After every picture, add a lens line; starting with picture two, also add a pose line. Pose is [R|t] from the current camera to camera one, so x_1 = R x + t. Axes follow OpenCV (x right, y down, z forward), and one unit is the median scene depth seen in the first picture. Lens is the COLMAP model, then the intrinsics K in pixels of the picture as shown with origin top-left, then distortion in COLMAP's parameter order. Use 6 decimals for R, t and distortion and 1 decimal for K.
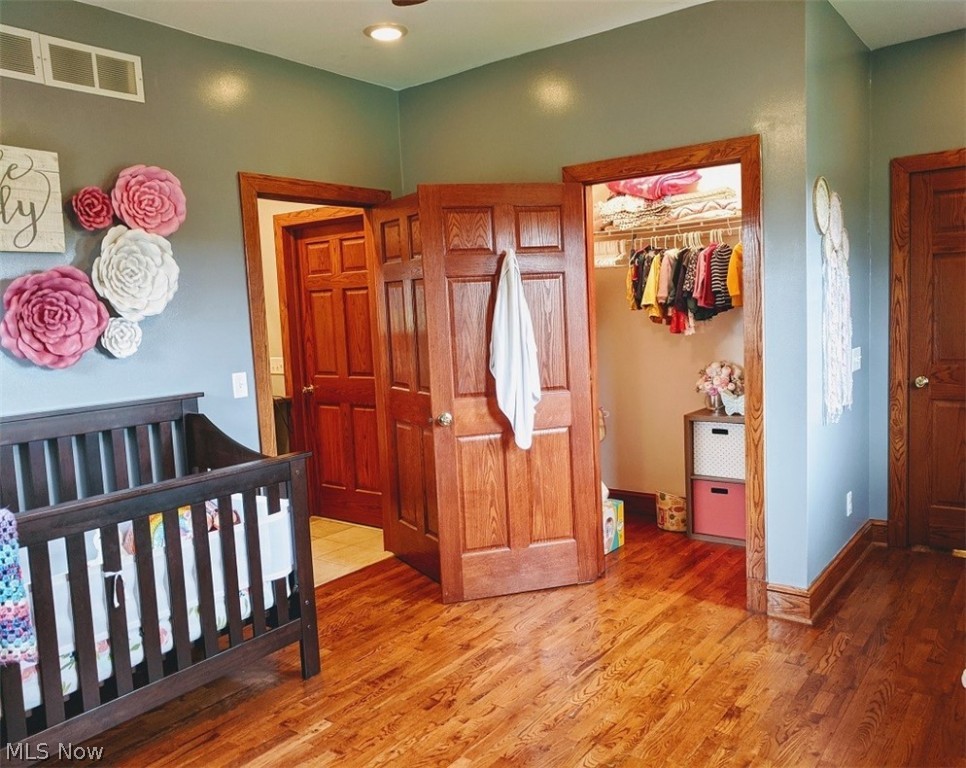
lens RADIAL K [[769.0, 0, 503.6], [0, 769.0, 383.1], [0, 0, 1]] dist [0.033829, -0.002569]
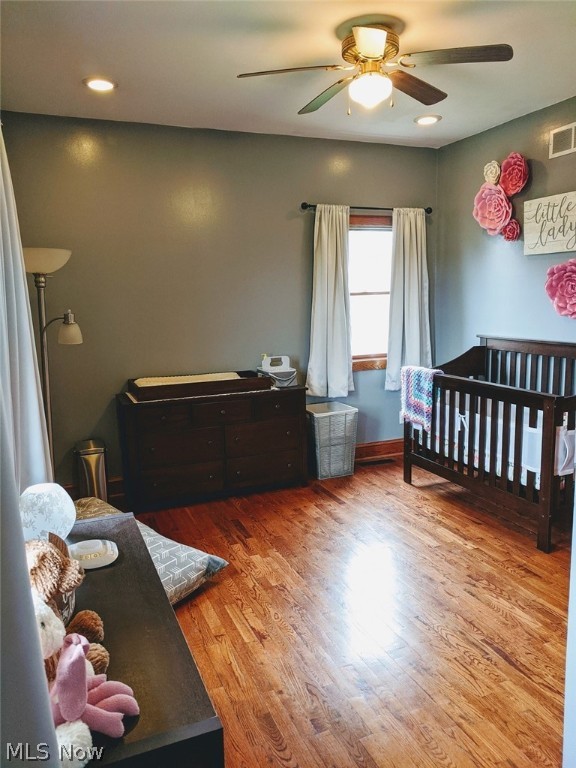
lens RADIAL K [[577.2, 0, 288.0], [0, 577.2, 384.0], [0, 0, 1]] dist [-0.016063, 0.029133]
pose [[-0.517052, 0.180144, -0.836783, 0.448860], [-0.036636, 0.972049, 0.231902, -0.079892], [0.855170, 0.150562, -0.496000, 0.589716]]
